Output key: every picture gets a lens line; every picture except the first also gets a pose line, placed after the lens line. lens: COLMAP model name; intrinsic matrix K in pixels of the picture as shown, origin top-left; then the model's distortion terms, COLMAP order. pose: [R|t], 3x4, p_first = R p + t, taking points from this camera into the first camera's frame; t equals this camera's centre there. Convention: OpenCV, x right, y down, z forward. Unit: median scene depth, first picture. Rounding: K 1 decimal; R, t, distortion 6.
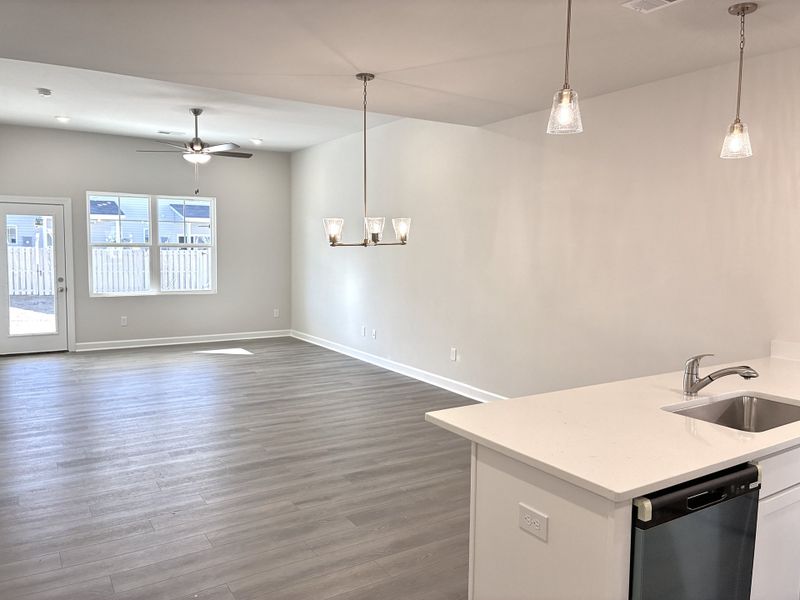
lens RADIAL K [[614.6, 0, 400.0], [0, 614.6, 300.0], [0, 0, 1]] dist [0.016684, -0.007315]
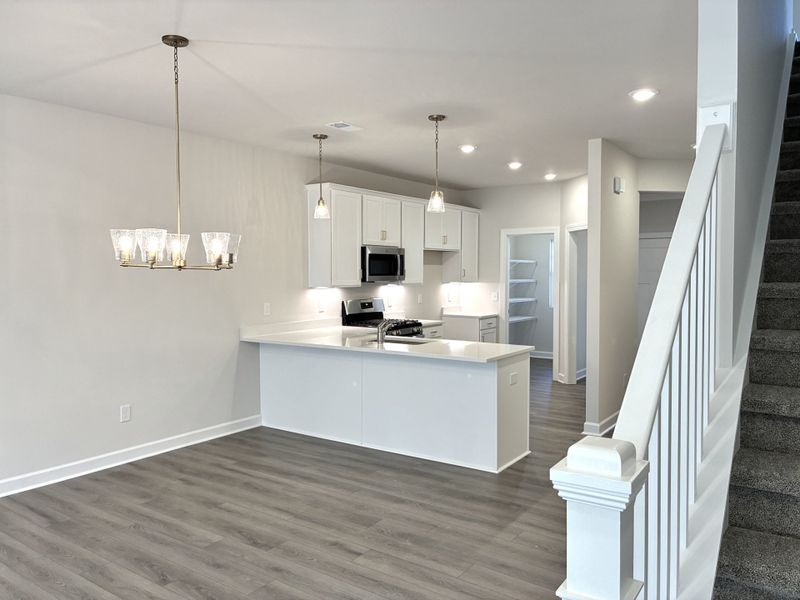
lens RADIAL K [[614.6, 0, 400.0], [0, 614.6, 300.0], [0, 0, 1]] dist [0.016684, -0.007315]
pose [[-0.384662, -0.053277, 0.921519, -0.803976], [0.080443, 0.992600, 0.090965, -0.093451], [-0.919546, 0.109120, -0.377530, 0.996627]]
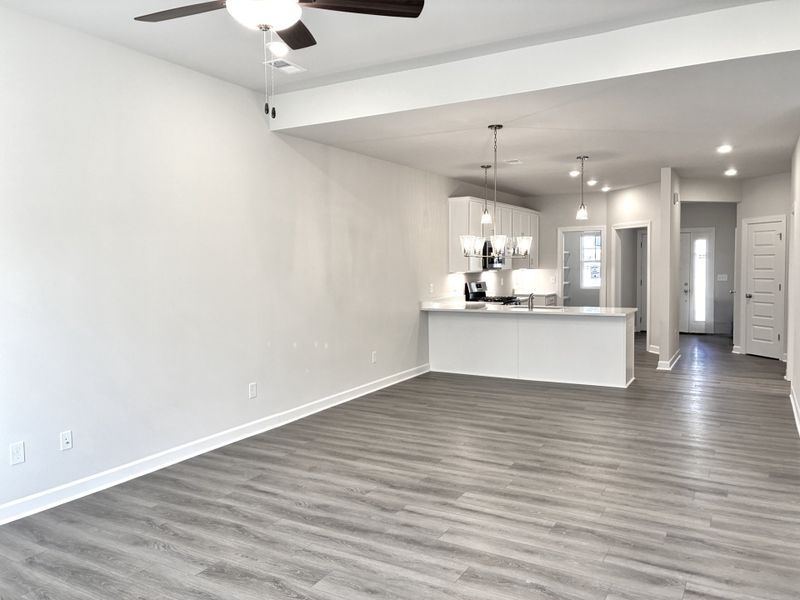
lens RADIAL K [[605.4, 0, 400.0], [0, 605.4, 300.0], [0, 0, 1]] dist [0.074555, -0.134749]
pose [[-0.466105, -0.058763, 0.882776, -1.041876], [0.086351, 0.990006, 0.111494, -0.152732], [-0.880505, 0.128196, -0.456373, 1.690007]]
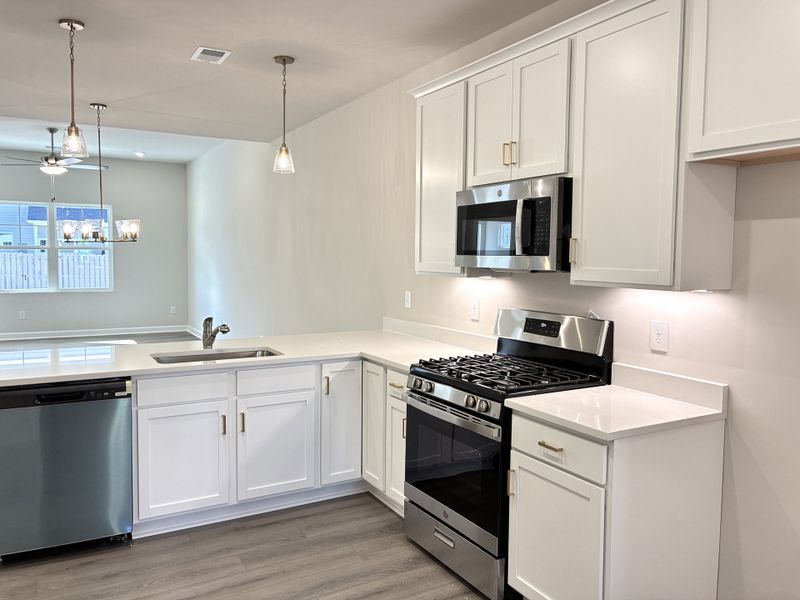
lens RADIAL K [[631.9, 0, 400.0], [0, 631.9, 300.0], [0, 0, 1]] dist [0.098809, -0.137976]
pose [[0.997637, 0.004562, -0.068551, 0.591479], [-0.005674, 0.999855, -0.016044, 0.041099], [0.068468, 0.016395, 0.997519, -0.221375]]
